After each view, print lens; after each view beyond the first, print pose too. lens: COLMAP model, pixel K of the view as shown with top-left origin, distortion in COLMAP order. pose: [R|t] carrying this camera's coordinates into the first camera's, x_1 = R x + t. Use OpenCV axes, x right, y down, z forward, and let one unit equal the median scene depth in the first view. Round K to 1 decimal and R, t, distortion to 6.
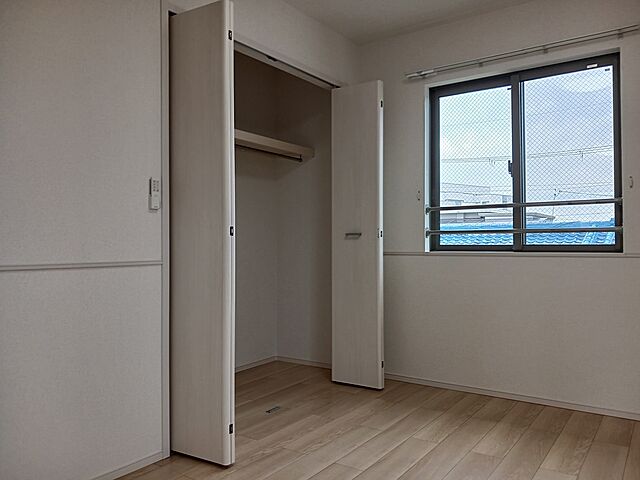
lens RADIAL K [[510.6, 0, 320.0], [0, 510.6, 240.0], [0, 0, 1]] dist [0.002289, 0.000476]
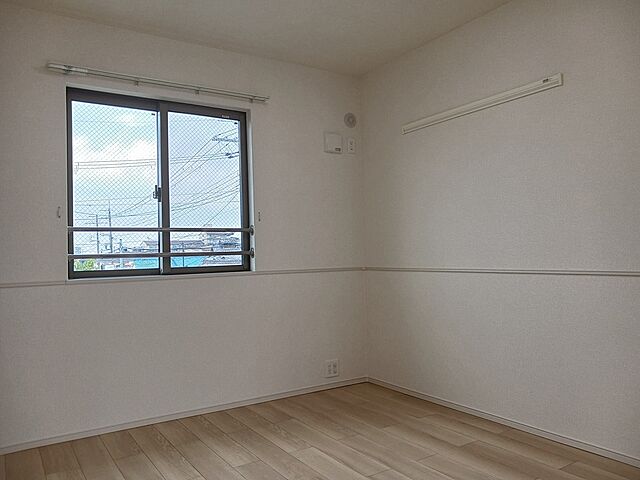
lens RADIAL K [[510.6, 0, 320.0], [0, 510.6, 240.0], [0, 0, 1]] dist [0.002289, 0.000476]
pose [[0.370444, 0.028898, 0.928405, -0.467174], [0.023007, 0.998924, -0.040273, 0.002098], [-0.928570, 0.036279, 0.369380, 0.341611]]
